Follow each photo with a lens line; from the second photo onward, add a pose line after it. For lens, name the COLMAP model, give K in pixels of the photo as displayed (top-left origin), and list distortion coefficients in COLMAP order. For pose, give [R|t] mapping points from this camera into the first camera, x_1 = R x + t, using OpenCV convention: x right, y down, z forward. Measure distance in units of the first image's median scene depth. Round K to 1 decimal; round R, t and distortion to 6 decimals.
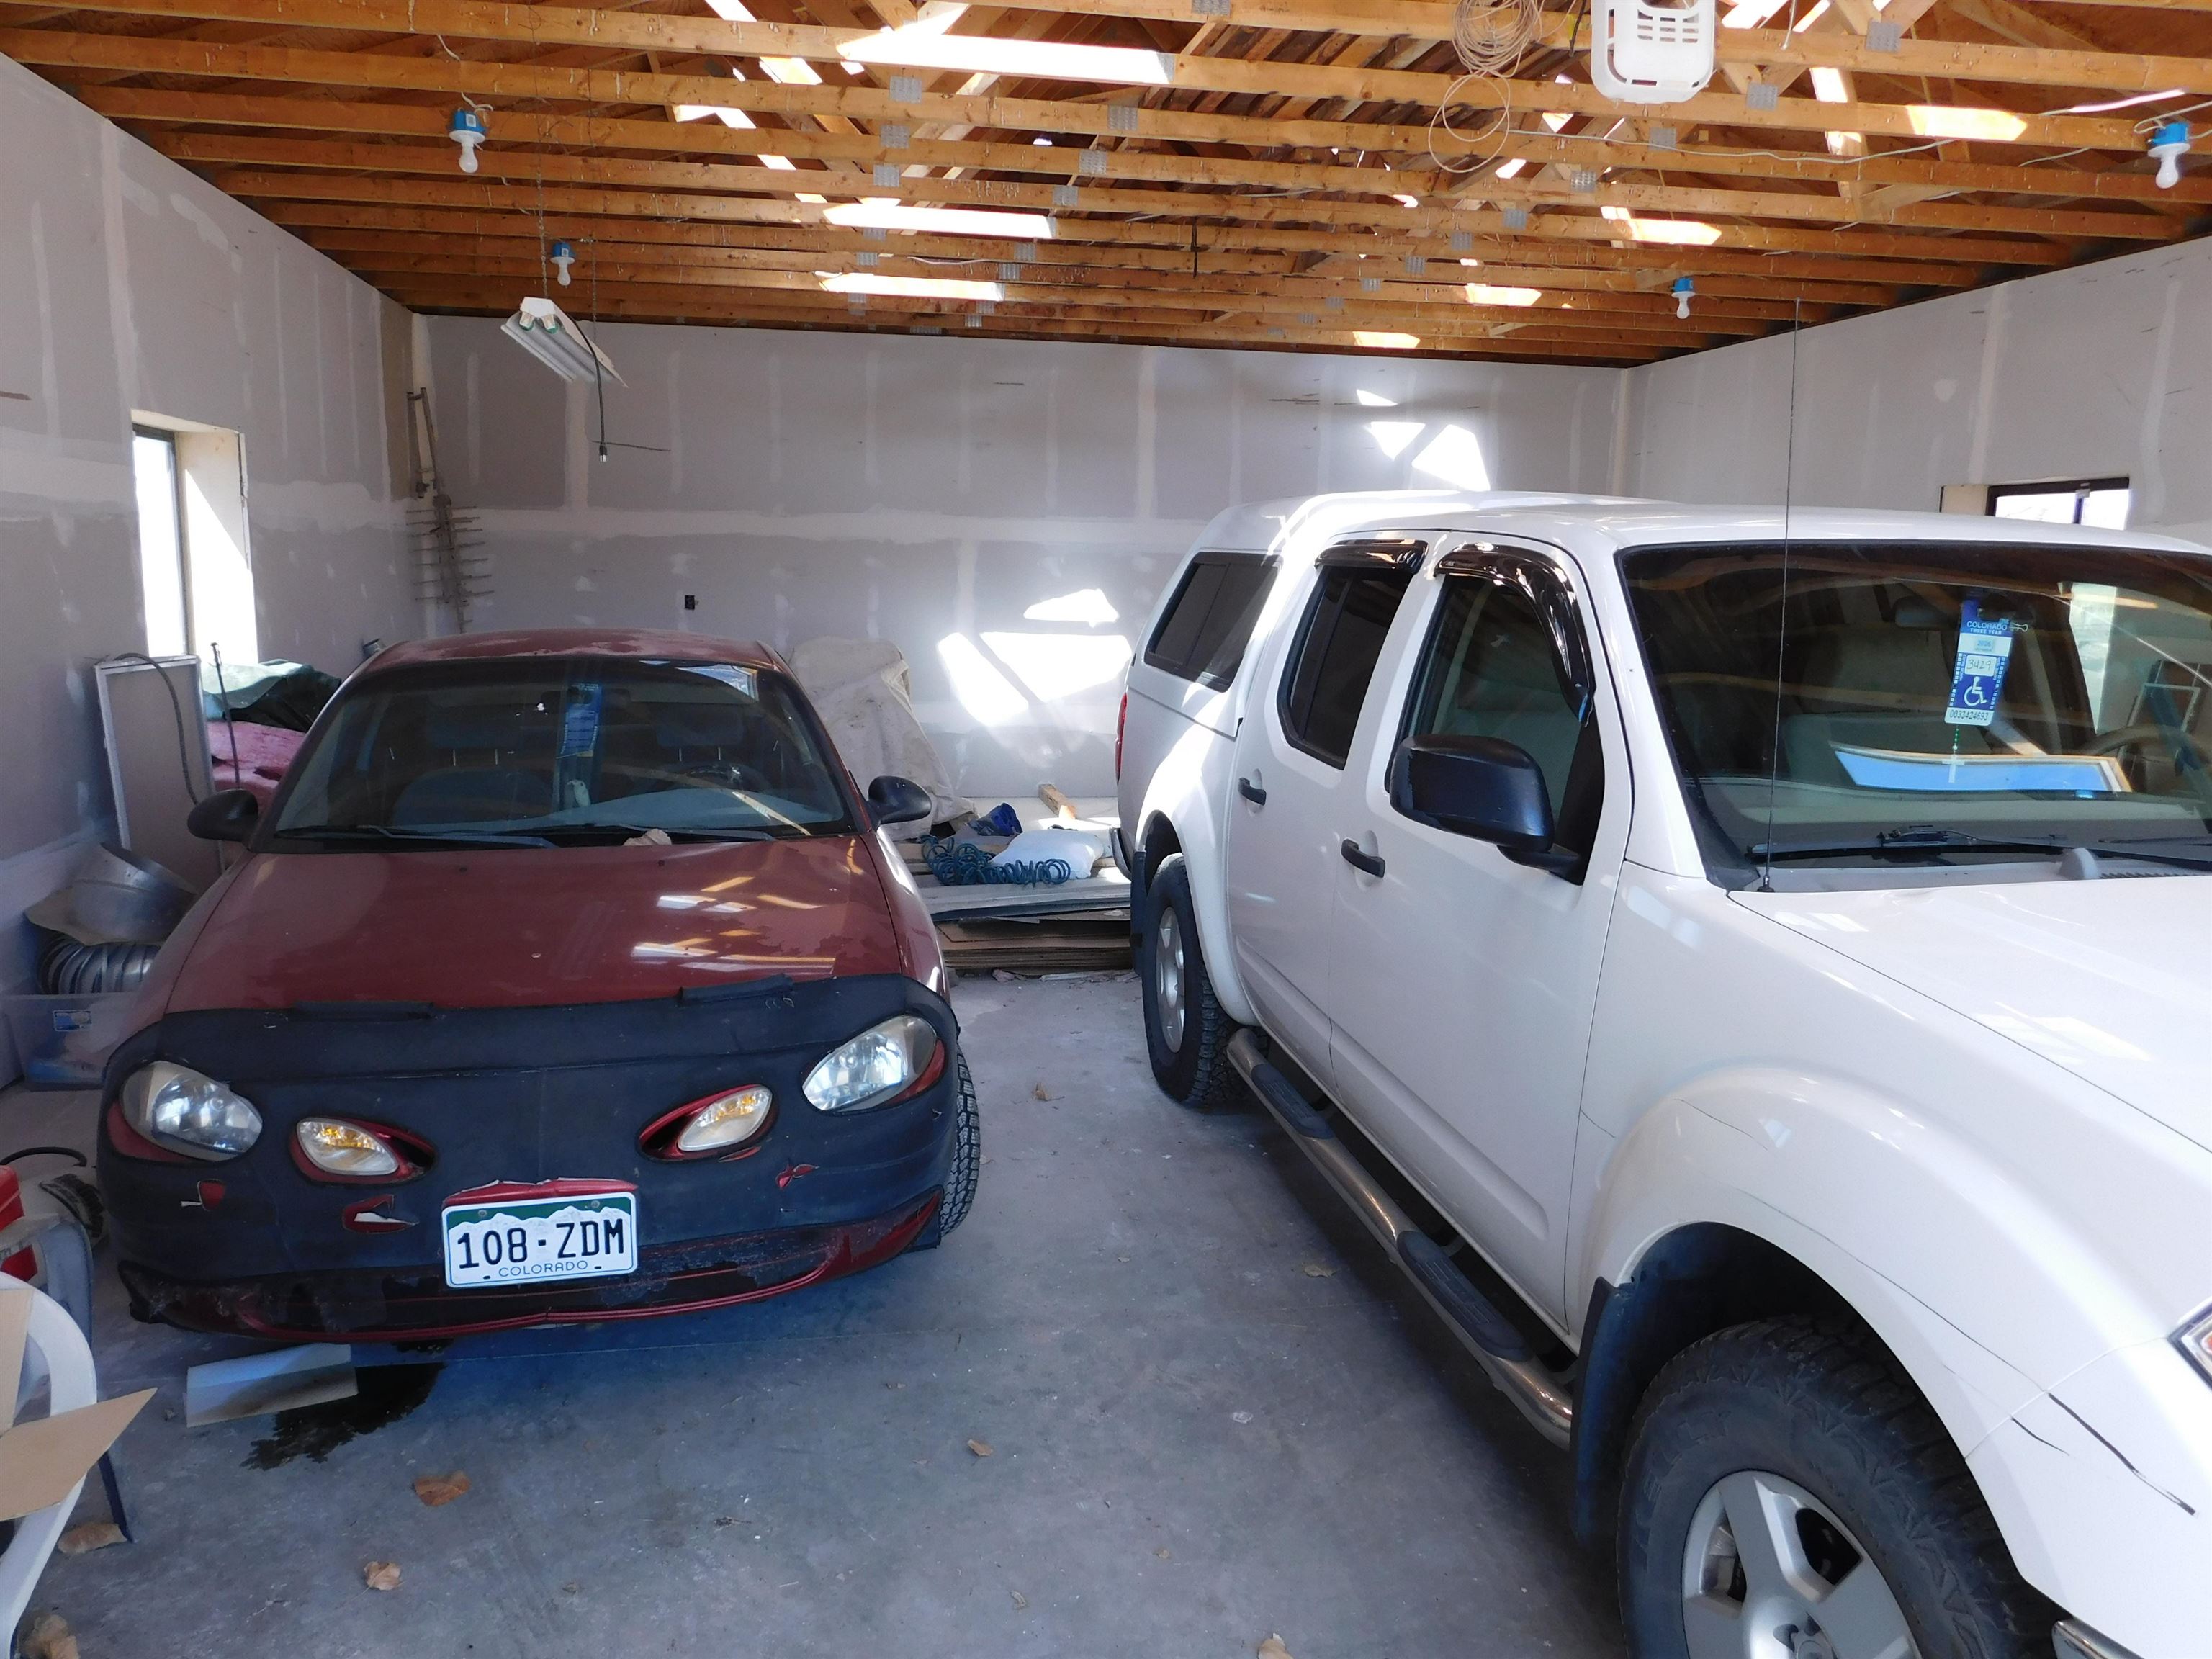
lens RADIAL K [[1614.2, 0, 1106.0], [0, 1614.2, 829.5], [0, 0, 1]] dist [-0.025373, 0.050083]
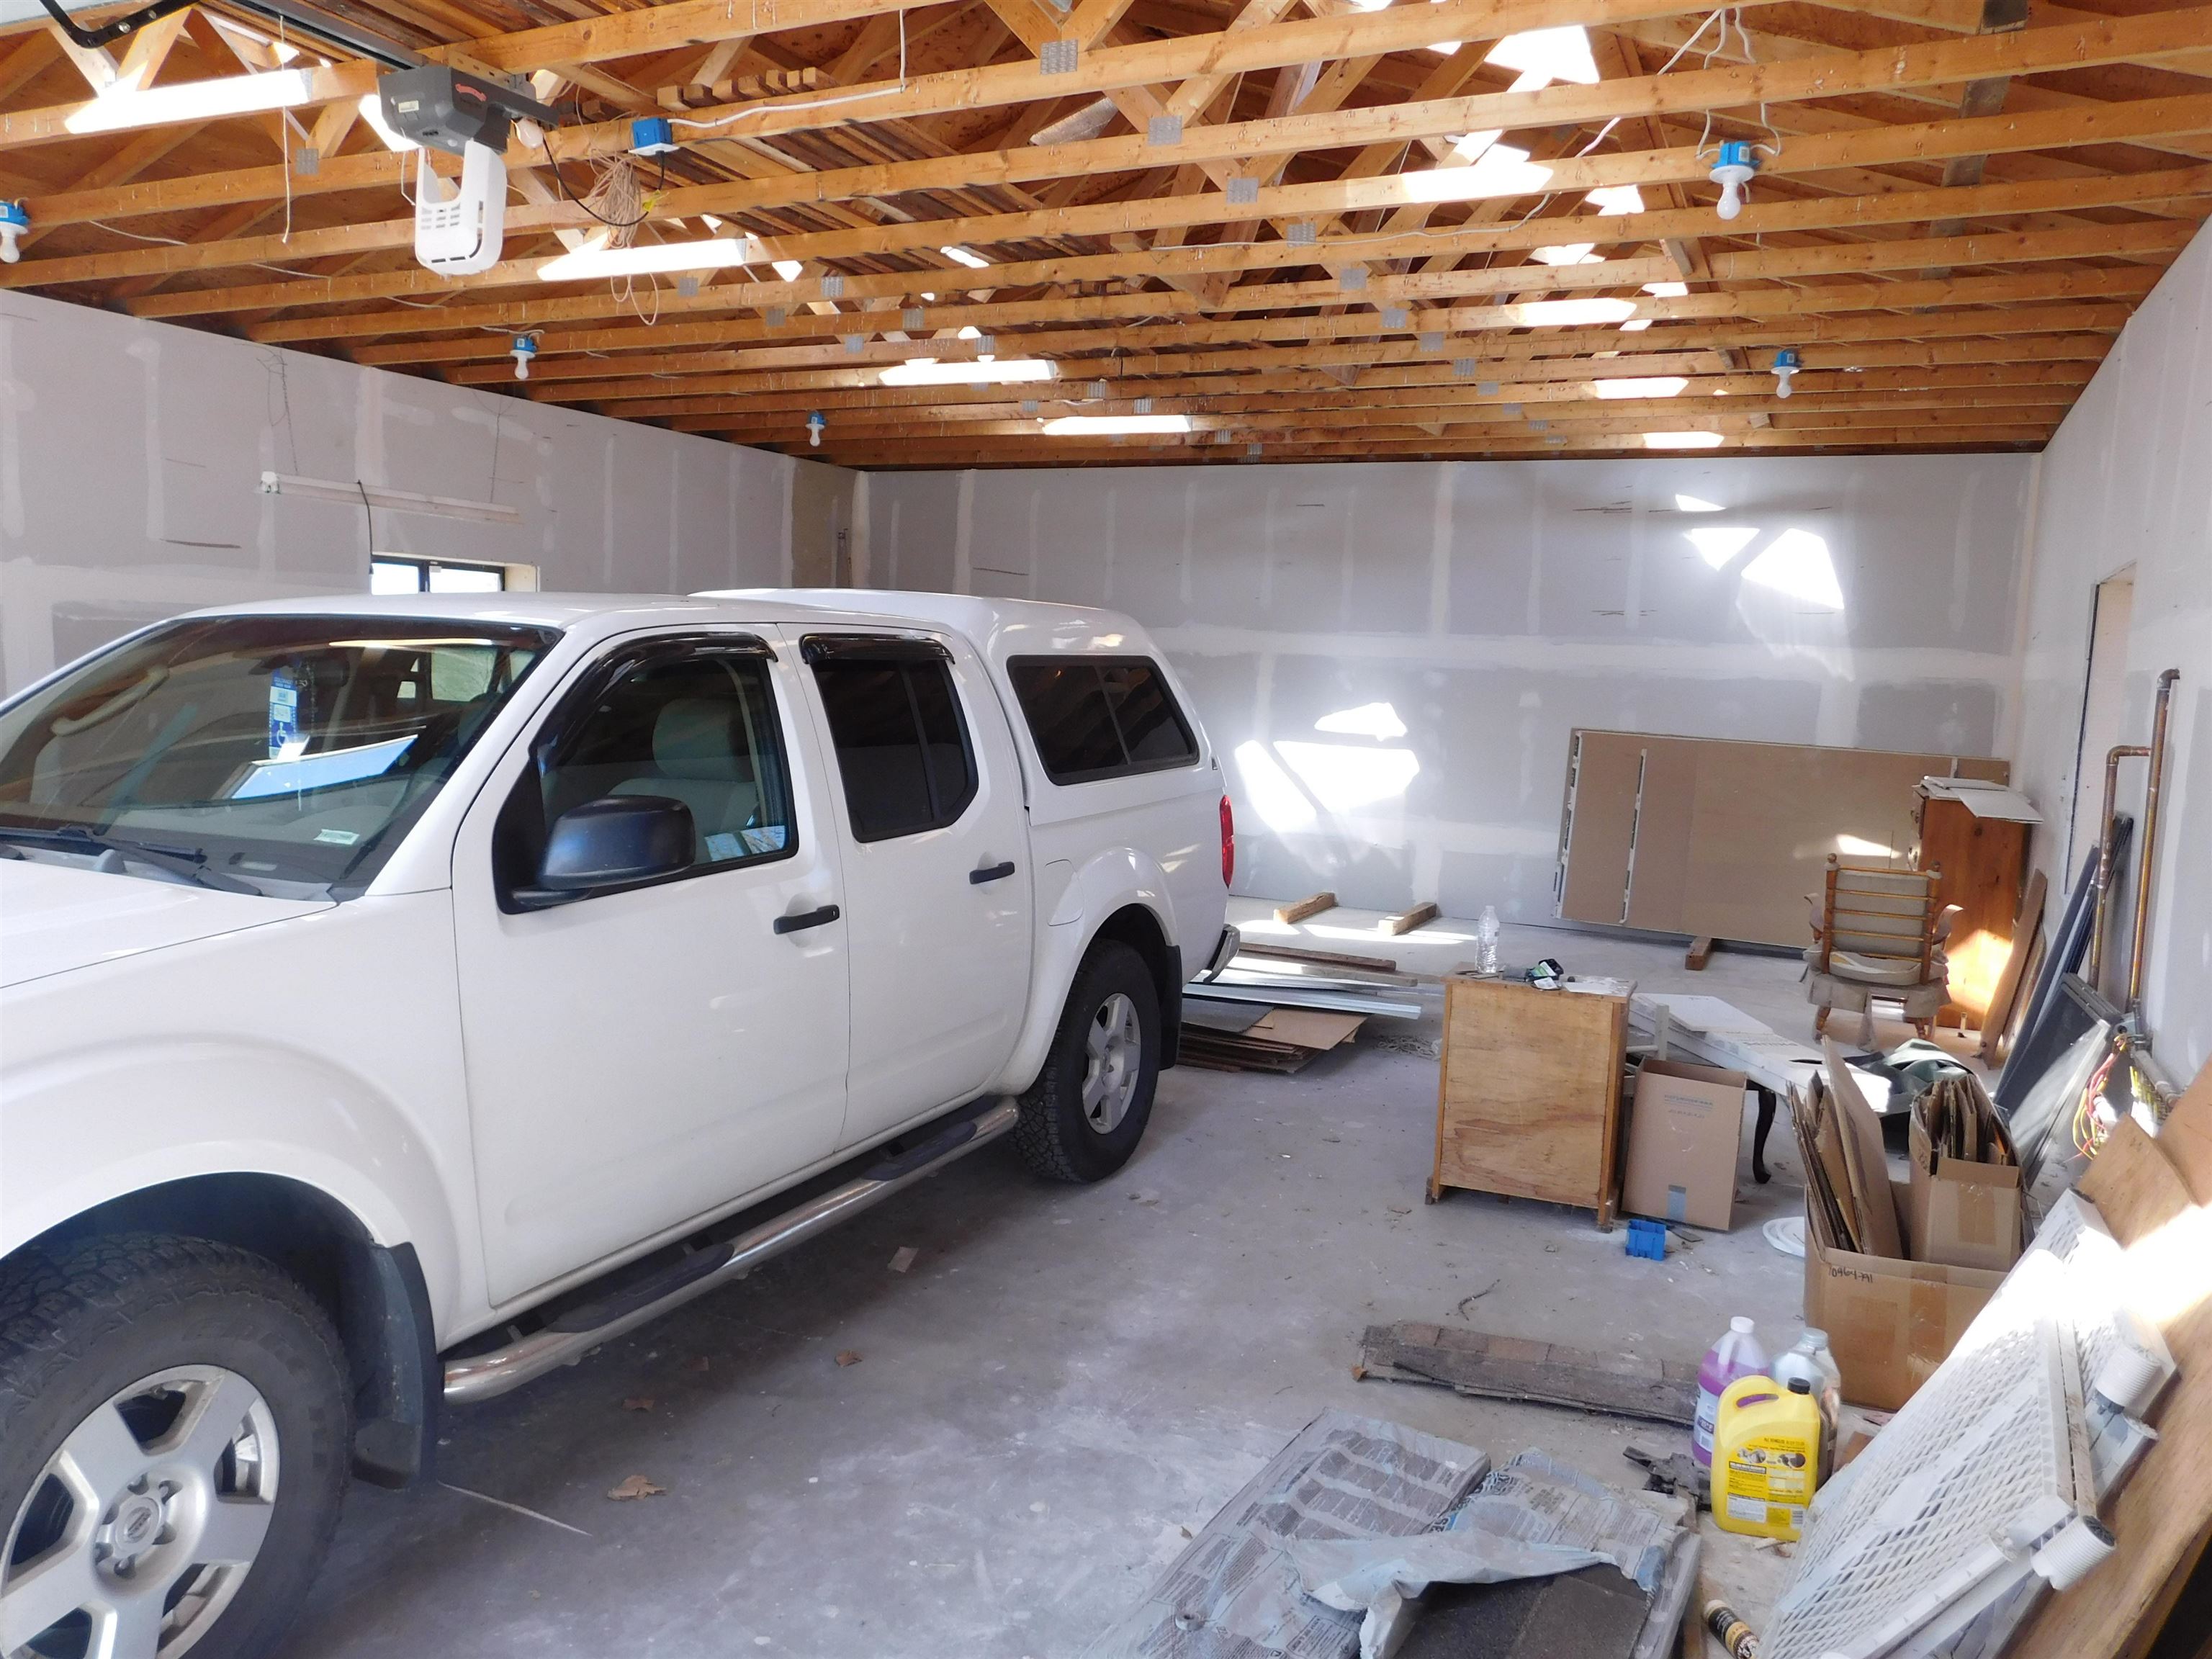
lens RADIAL K [[1611.9, 0, 1106.0], [0, 1611.9, 829.5], [0, 0, 1]] dist [0.003079, 0.002673]
pose [[0.816308, 0.071499, -0.573174, 0.438874], [-0.116224, 0.992346, -0.041738, -0.008851], [0.565803, 0.100688, 0.818370, 0.088982]]
